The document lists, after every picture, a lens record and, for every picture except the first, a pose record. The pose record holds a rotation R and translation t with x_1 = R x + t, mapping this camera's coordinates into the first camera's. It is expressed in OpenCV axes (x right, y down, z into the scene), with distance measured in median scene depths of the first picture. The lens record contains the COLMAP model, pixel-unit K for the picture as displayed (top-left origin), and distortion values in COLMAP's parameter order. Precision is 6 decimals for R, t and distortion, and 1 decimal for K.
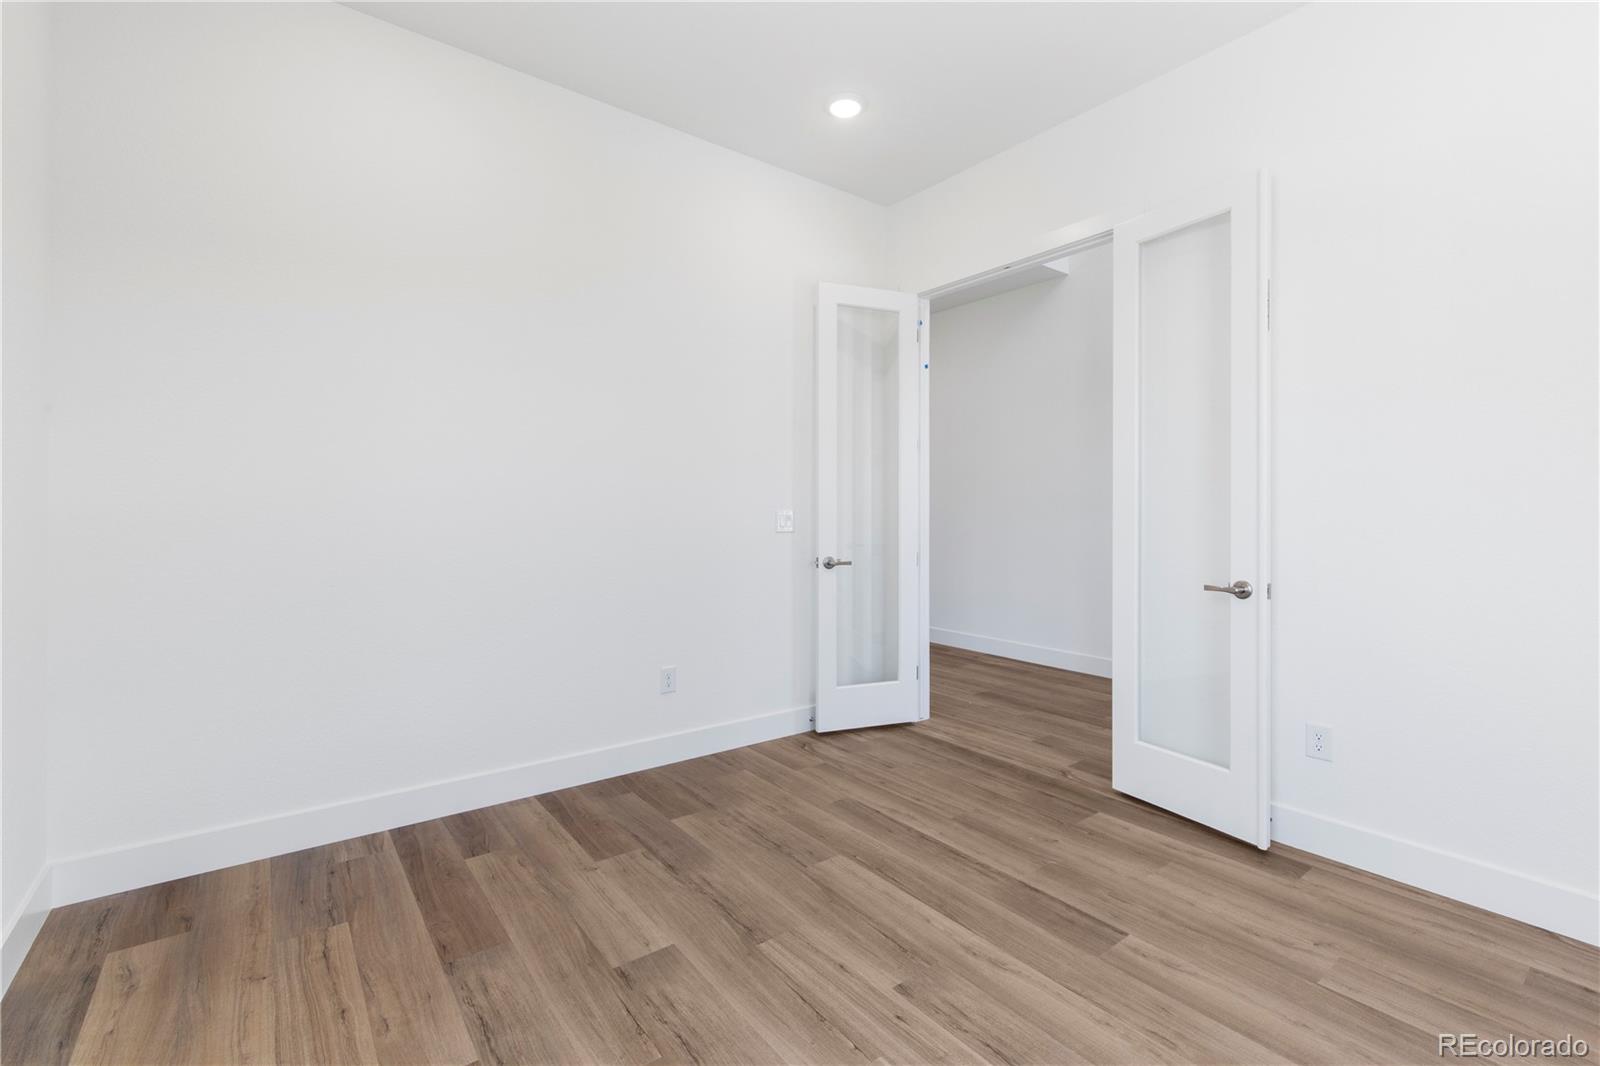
lens RADIAL K [[696.7, 0, 801.5], [0, 696.7, 527.7], [0, 0, 1]] dist [-0.000756, 0.000361]
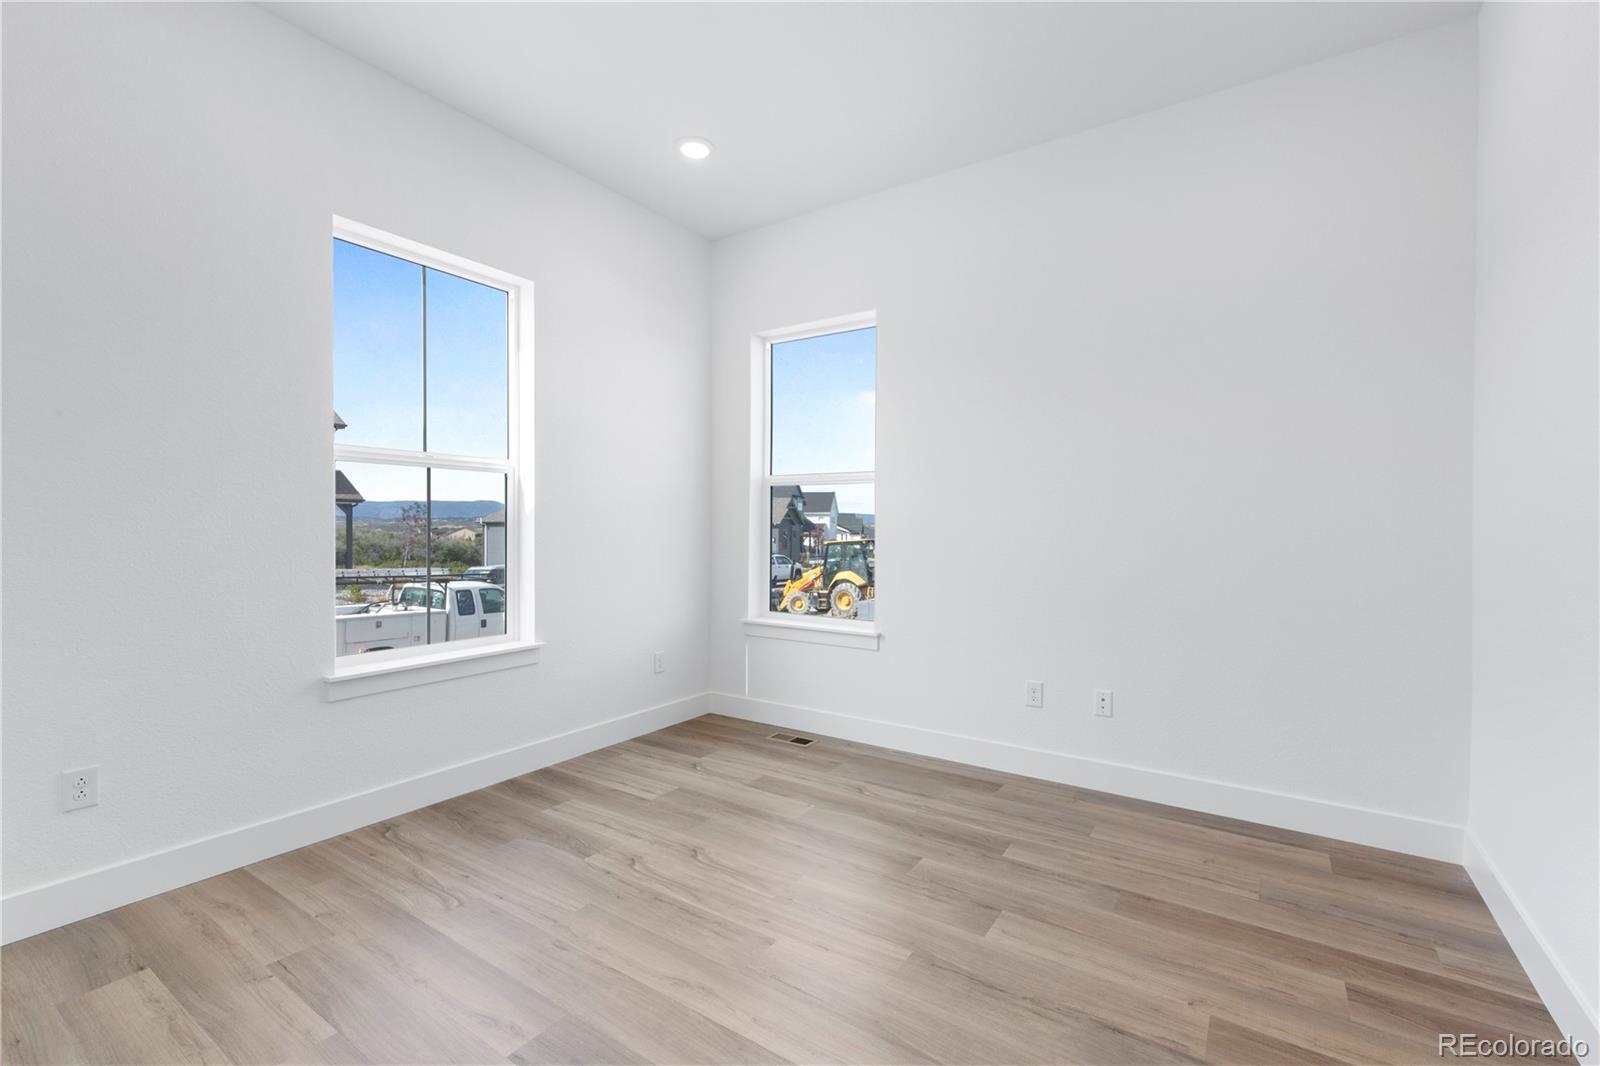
lens RADIAL K [[696.7, 0, 799.2], [0, 696.7, 533.4], [0, 0, 1]] dist [-0.000756, 0.000361]
pose [[-0.947443, -0.007243, -0.319843, 0.424446], [-0.017010, 0.999470, 0.027754, -0.040926], [0.319472, 0.031736, -0.947064, 1.885435]]
